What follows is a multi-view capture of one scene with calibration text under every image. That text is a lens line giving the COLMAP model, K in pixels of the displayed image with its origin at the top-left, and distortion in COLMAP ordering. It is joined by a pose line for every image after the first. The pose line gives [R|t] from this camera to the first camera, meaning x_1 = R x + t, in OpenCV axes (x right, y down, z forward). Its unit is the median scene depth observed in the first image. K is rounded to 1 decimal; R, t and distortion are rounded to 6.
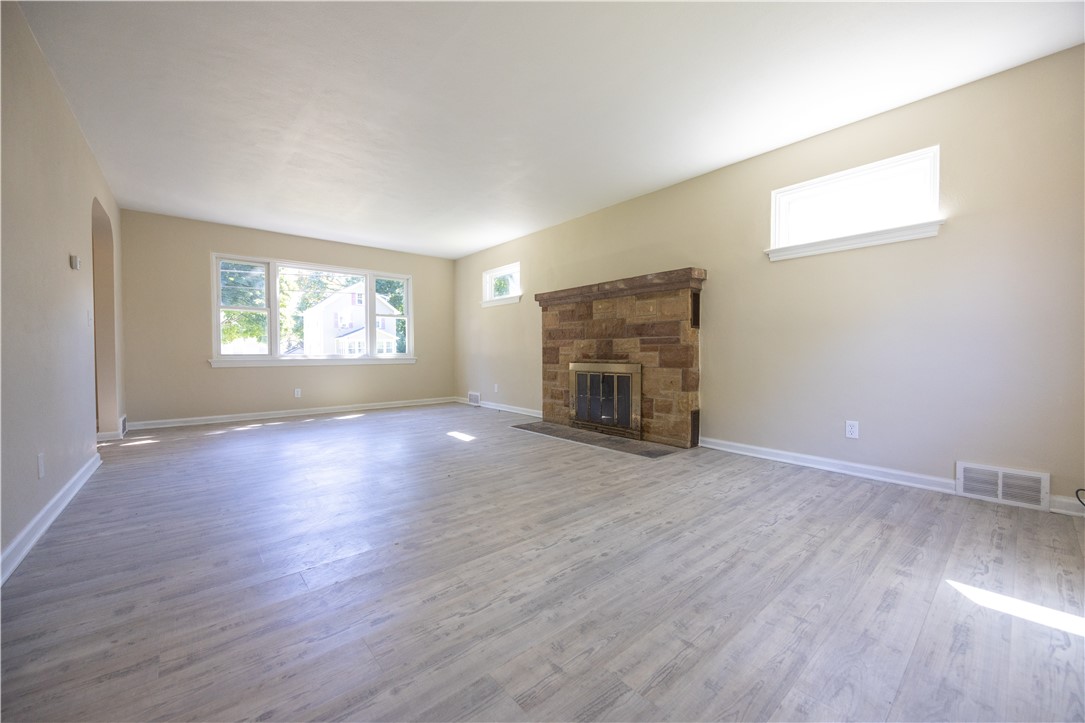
lens RADIAL K [[420.7, 0, 542.8], [0, 420.7, 359.8], [0, 0, 1]] dist [-0.002103, -0.000220]
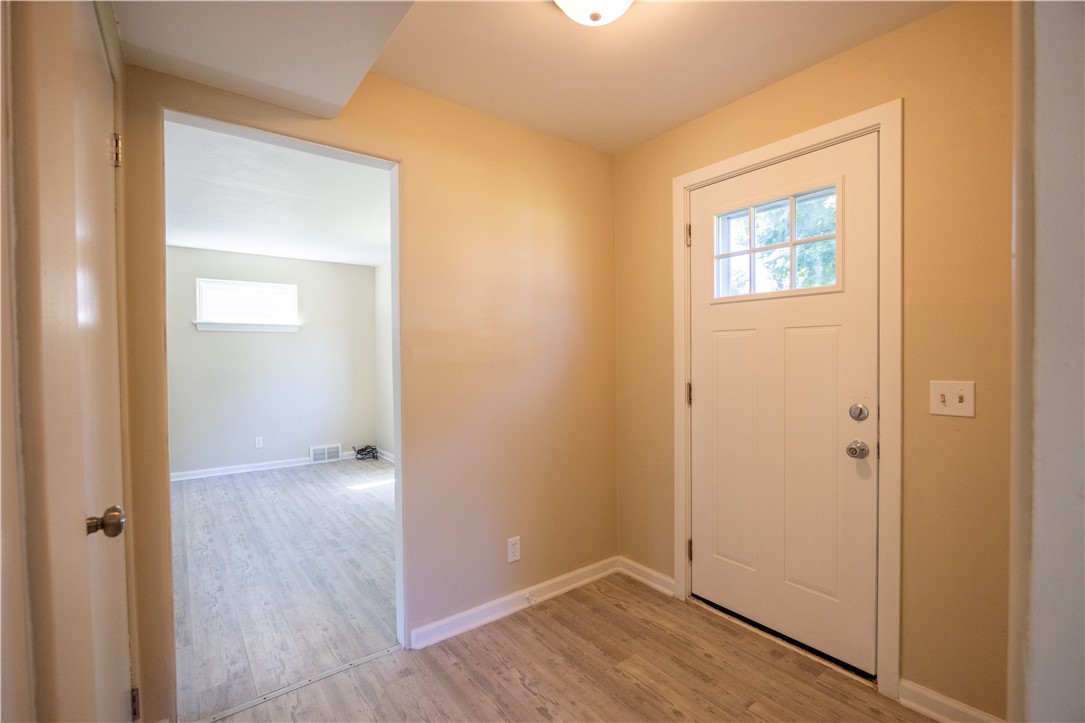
lens RADIAL K [[493.1, 0, 543.0], [0, 493.1, 361.2], [0, 0, 1]] dist [-0.008265, -0.000893]
pose [[0.056884, -0.013644, 0.998288, -1.463652], [0.028357, 0.999525, 0.012045, -0.187444], [-0.997978, 0.027623, 0.057244, -0.287204]]
